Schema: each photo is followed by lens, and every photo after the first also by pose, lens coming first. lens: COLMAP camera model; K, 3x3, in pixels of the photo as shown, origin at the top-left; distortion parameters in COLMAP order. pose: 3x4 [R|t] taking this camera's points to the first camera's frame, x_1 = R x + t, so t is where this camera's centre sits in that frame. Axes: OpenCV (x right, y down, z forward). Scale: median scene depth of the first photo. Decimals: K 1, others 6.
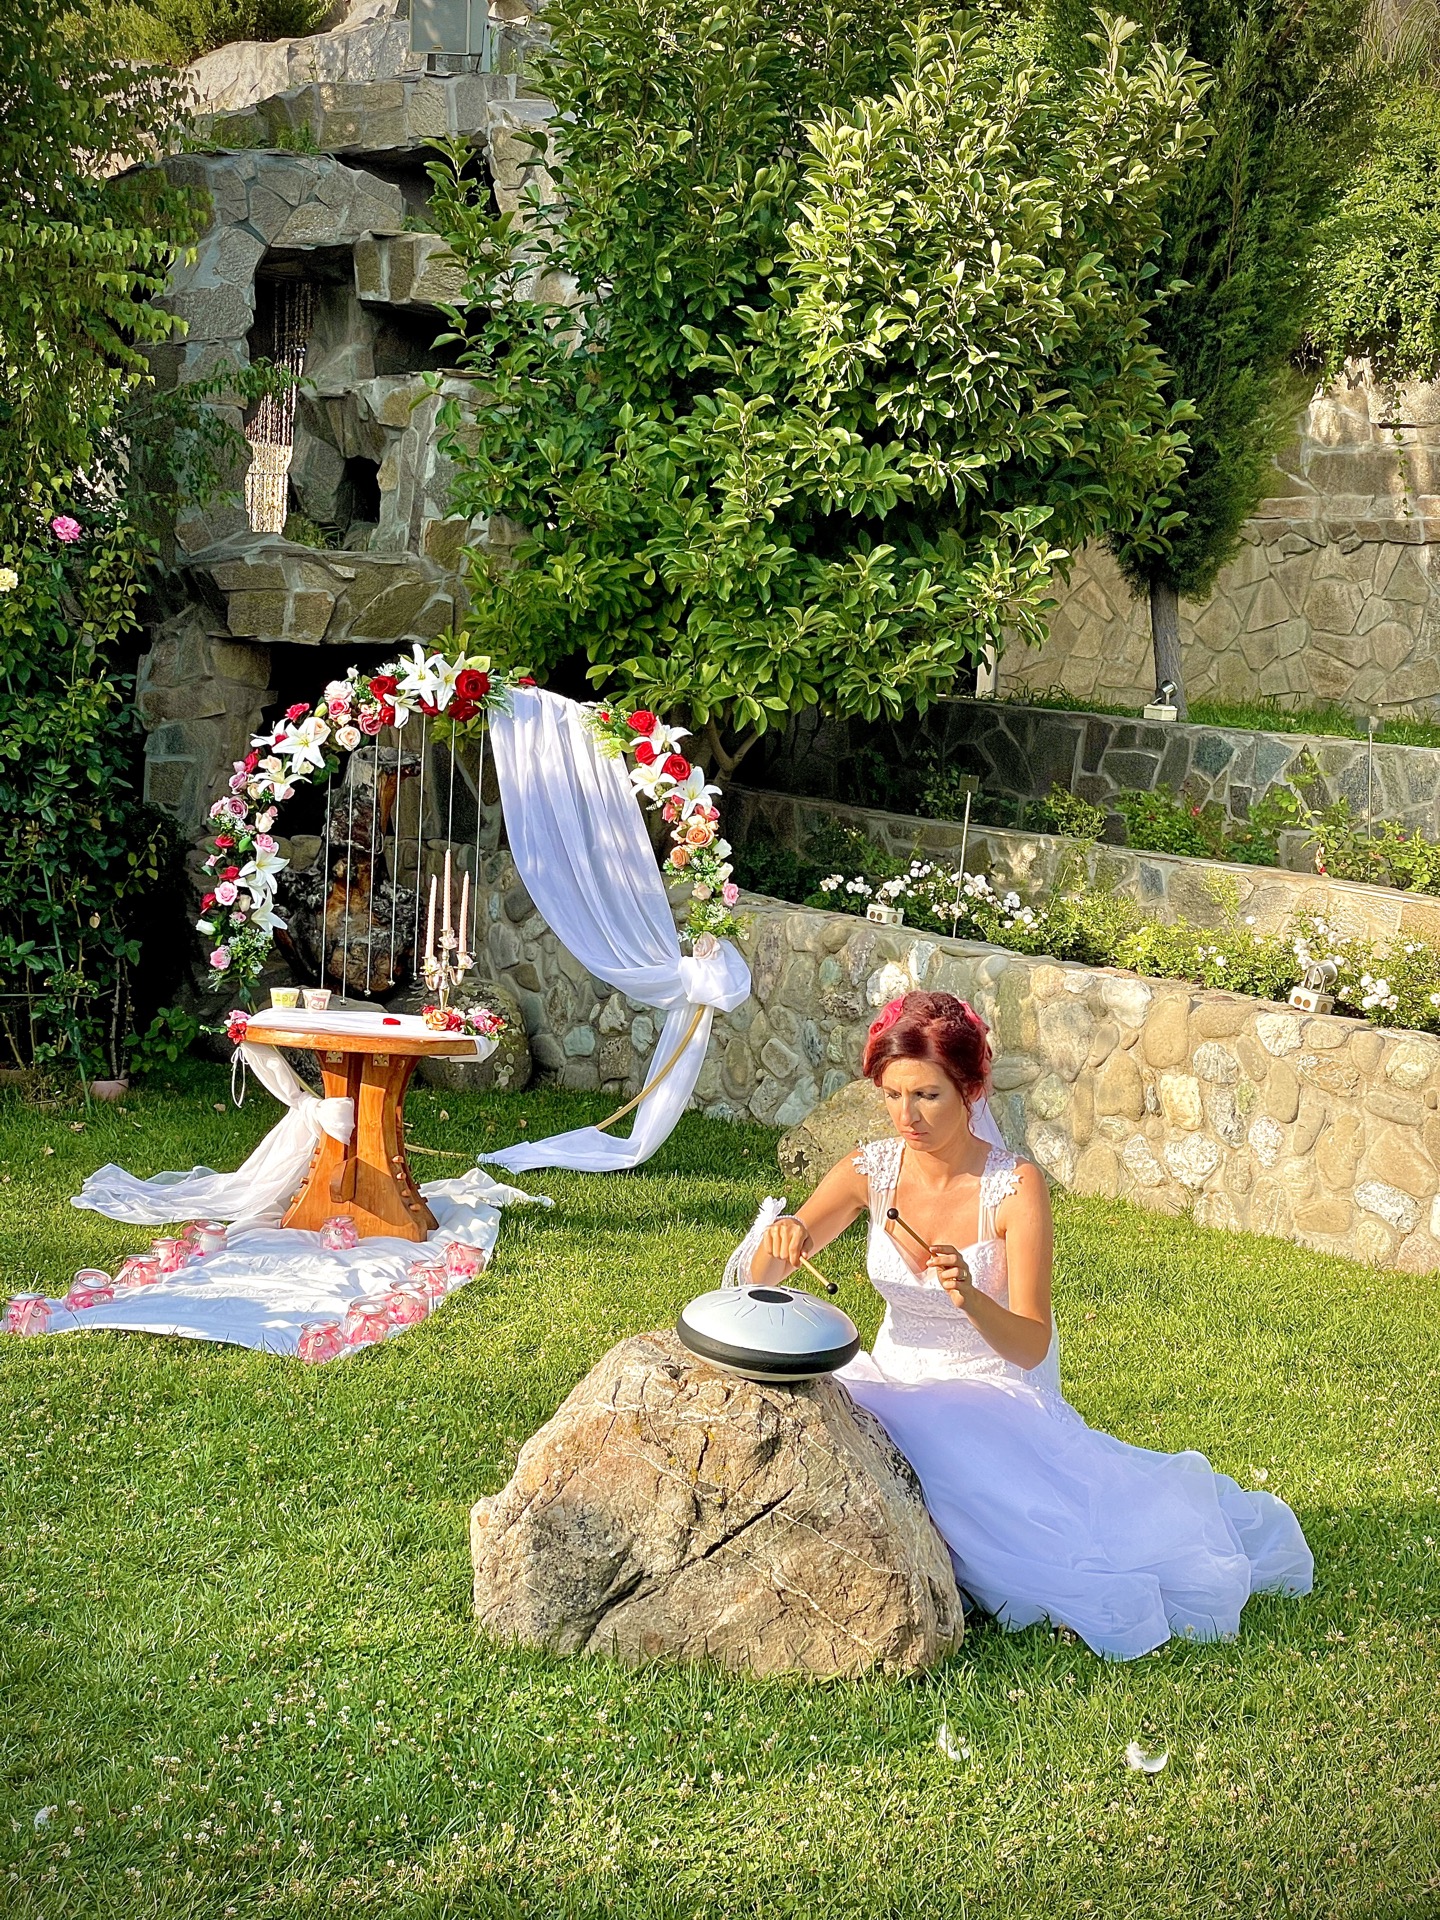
lens RADIAL K [[2886.5, 0, 723.3], [0, 2886.5, 956.2], [0, 0, 1]] dist [0.235618, 0.000000]
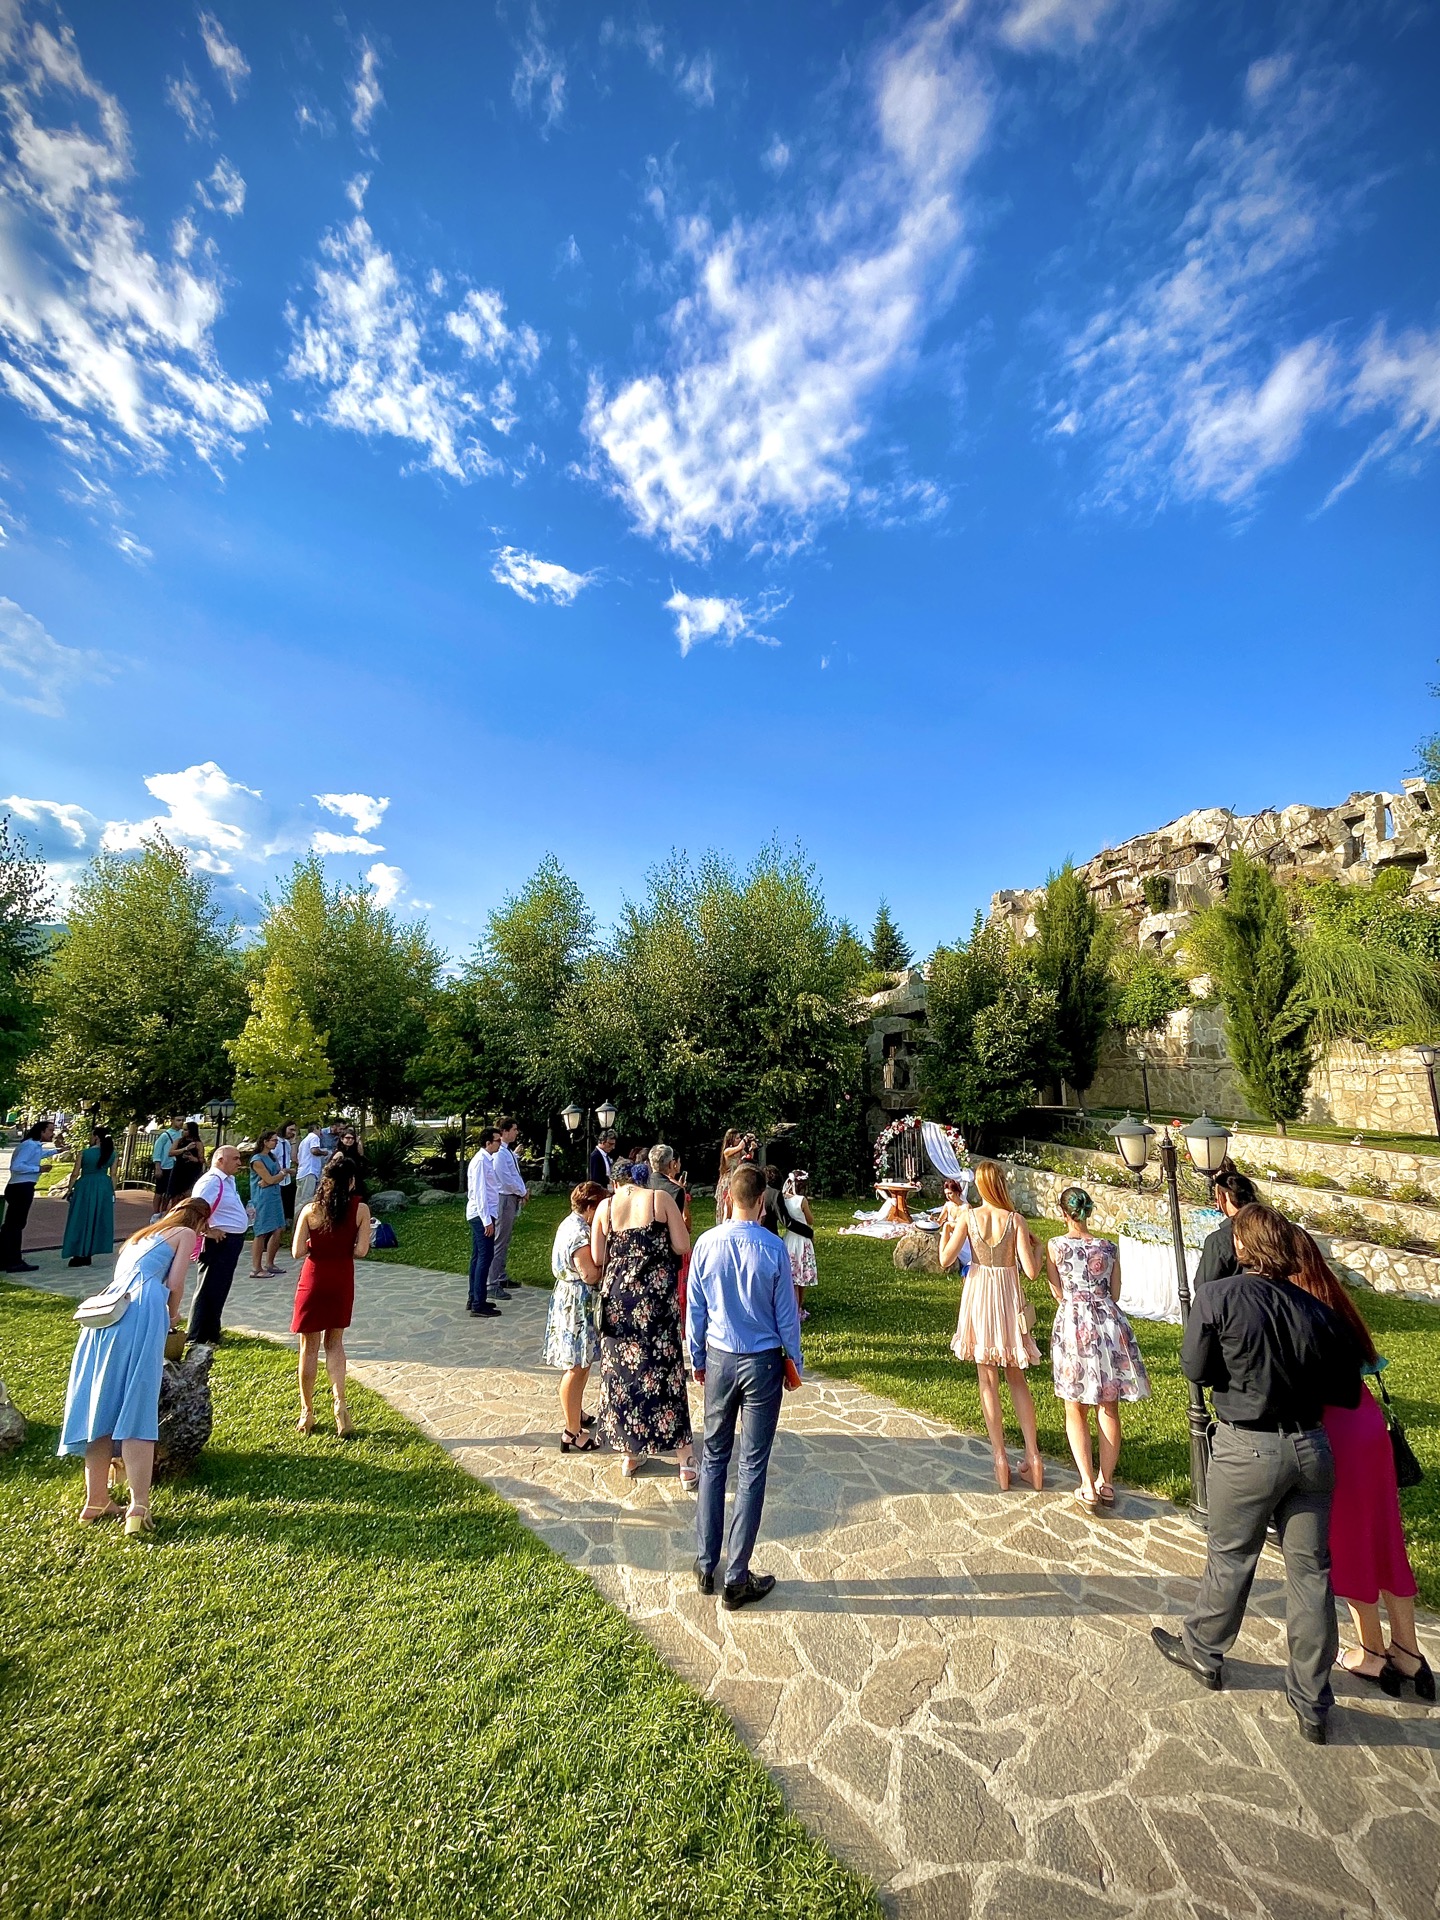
lens RADIAL K [[769.1, 0, 718.9], [0, 769.1, 952.6], [0, 0, 1]] dist [0.000750, 0.000009]
pose [[0.913301, -0.126104, -0.387270, 0.165176], [0.018397, 0.962662, -0.270080, -0.012467], [0.406869, 0.239540, 0.881521, -0.506881]]
